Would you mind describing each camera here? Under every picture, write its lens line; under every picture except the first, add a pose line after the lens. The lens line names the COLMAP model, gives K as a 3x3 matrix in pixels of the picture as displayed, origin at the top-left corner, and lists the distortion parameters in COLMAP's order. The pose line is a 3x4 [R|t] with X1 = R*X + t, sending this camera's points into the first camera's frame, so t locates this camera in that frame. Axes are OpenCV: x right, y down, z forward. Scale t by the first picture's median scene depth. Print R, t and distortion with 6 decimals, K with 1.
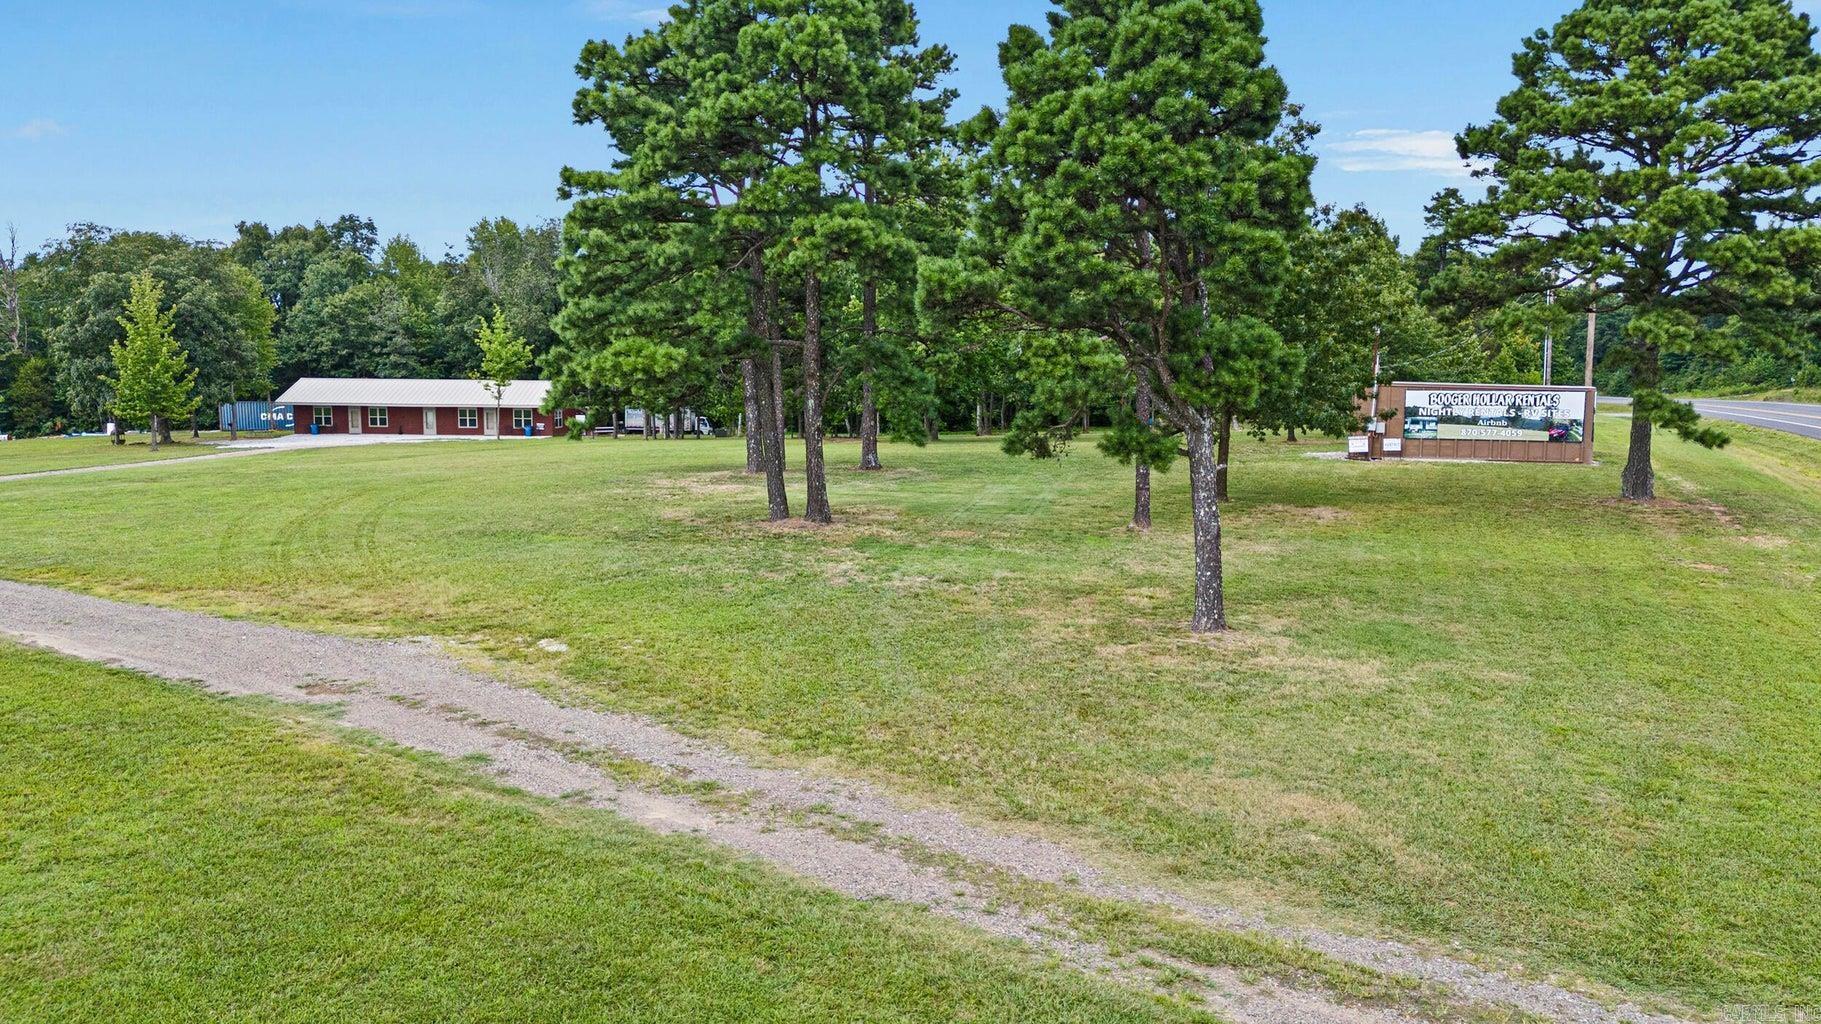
lens RADIAL K [[1340.7, 0, 910.5], [0, 1340.7, 512.0], [0, 0, 1]] dist [0.082637, -0.086752]
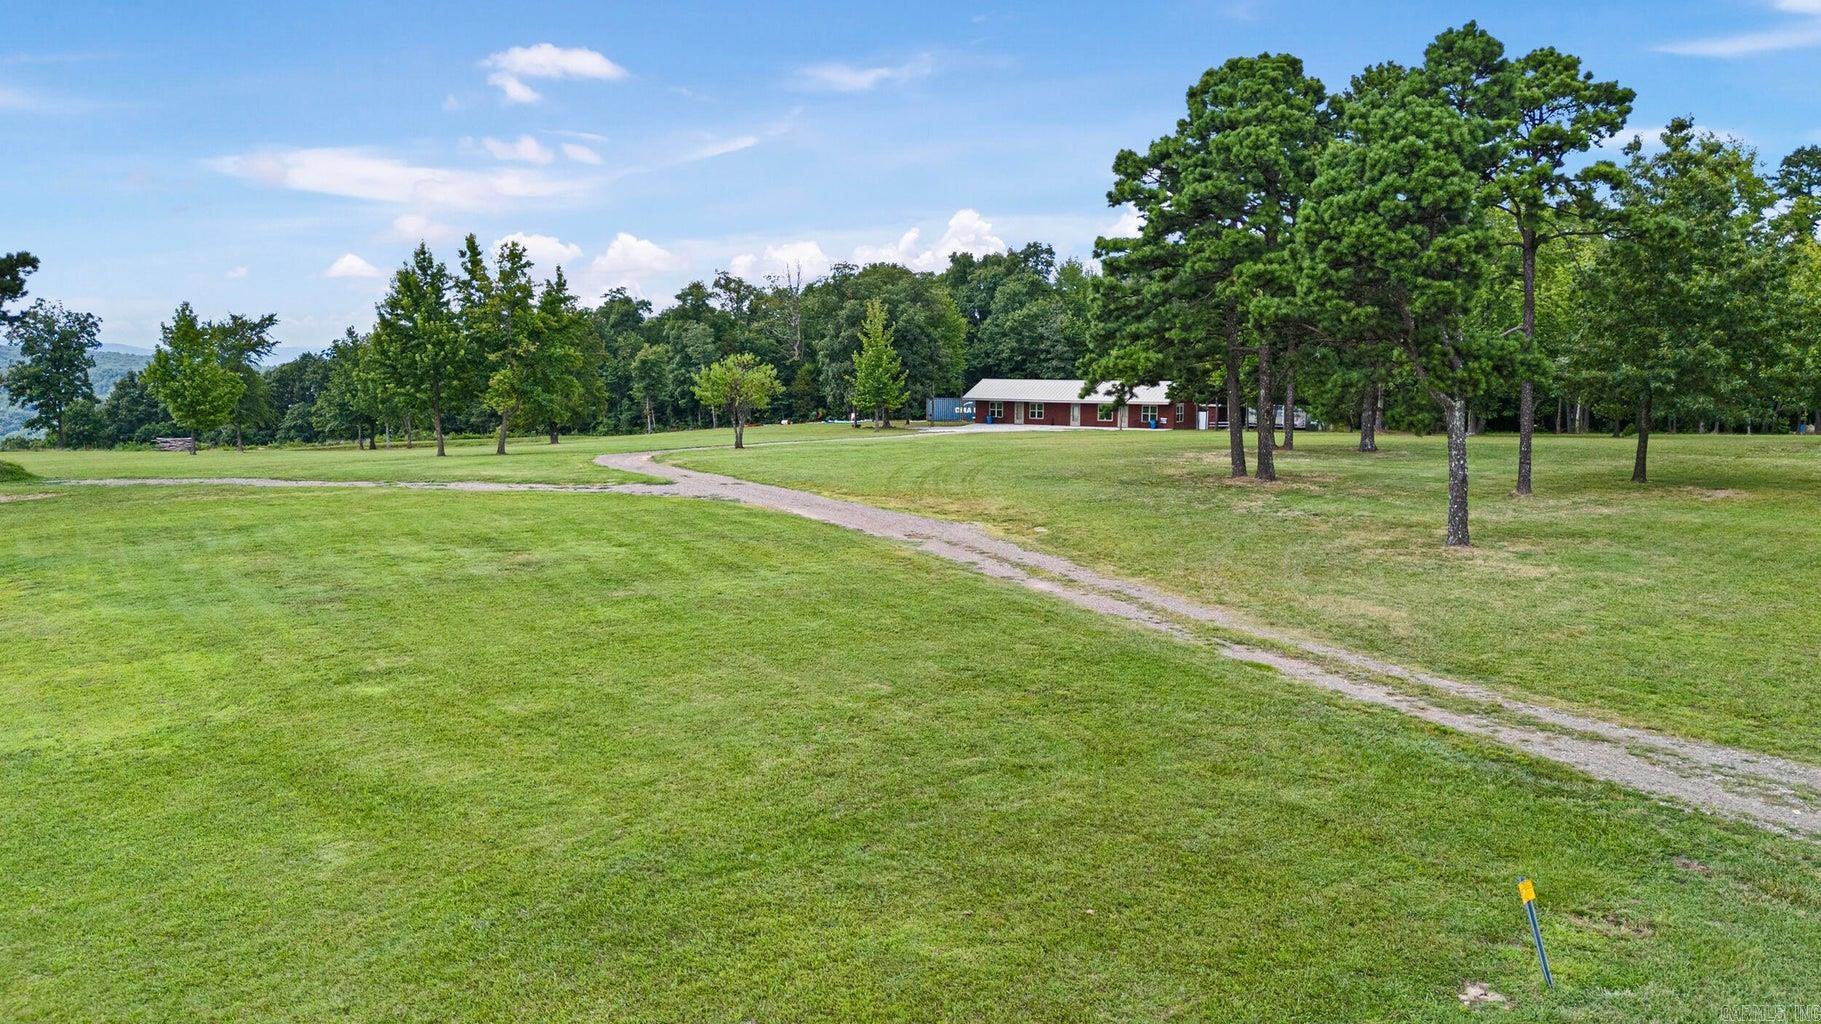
lens RADIAL K [[1340.7, 0, 910.5], [0, 1340.7, 512.0], [0, 0, 1]] dist [0.082637, -0.086752]
pose [[0.881030, 0.054714, -0.469886, 0.090948], [-0.056140, 0.998362, 0.010990, 0.015839], [0.469718, 0.016697, 0.882658, -0.135937]]
